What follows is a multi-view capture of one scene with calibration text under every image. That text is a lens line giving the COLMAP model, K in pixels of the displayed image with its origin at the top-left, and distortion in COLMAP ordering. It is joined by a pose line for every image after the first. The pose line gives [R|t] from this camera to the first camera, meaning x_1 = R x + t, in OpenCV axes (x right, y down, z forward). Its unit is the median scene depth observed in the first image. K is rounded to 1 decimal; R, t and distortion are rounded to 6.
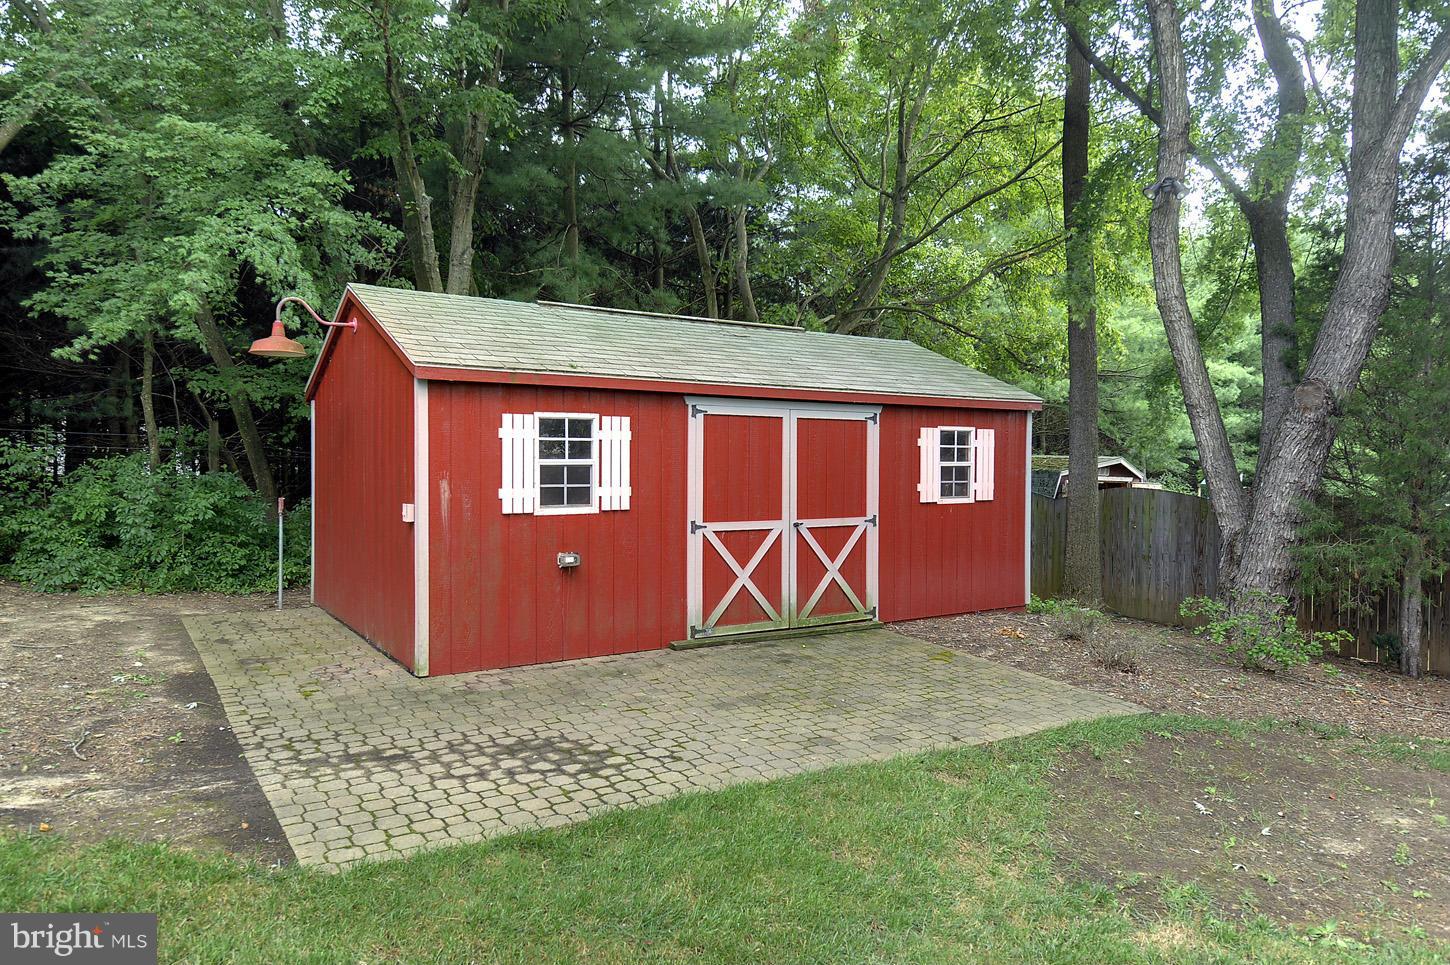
lens RADIAL K [[688.1, 0, 722.9], [0, 688.1, 483.9], [0, 0, 1]] dist [-0.003791, -0.000965]
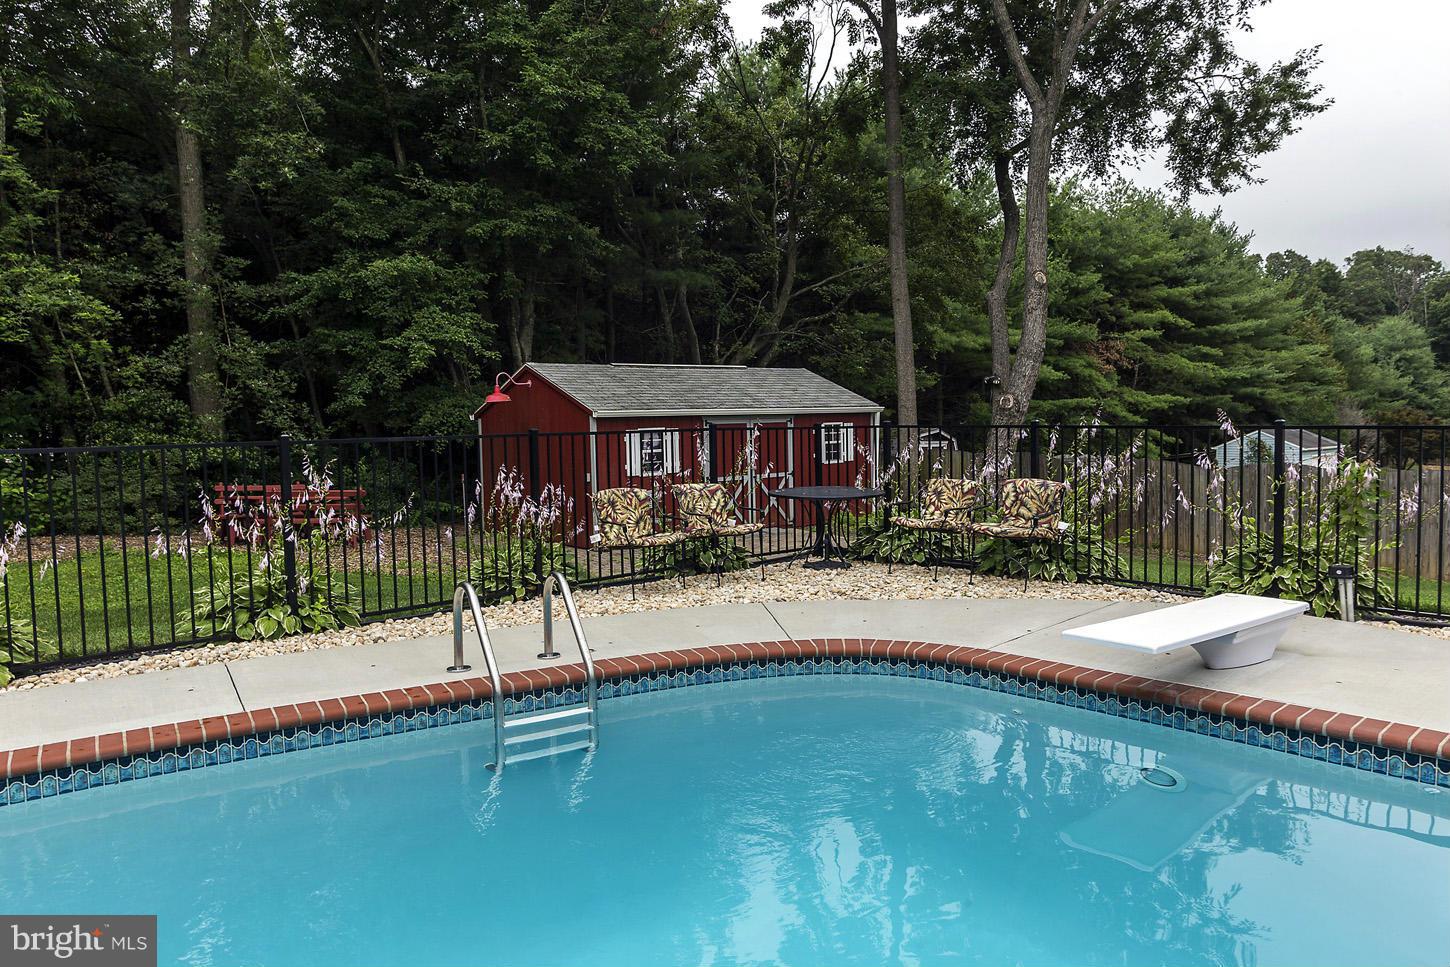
lens RADIAL K [[965.0, 0, 730.2], [0, 965.0, 482.2], [0, 0, 1]] dist [-0.018284, 0.003538]
pose [[0.988534, -0.038124, 0.146104, -0.377803], [0.029201, 0.997603, 0.062738, -0.106930], [-0.148146, -0.057752, 0.987278, -1.789071]]
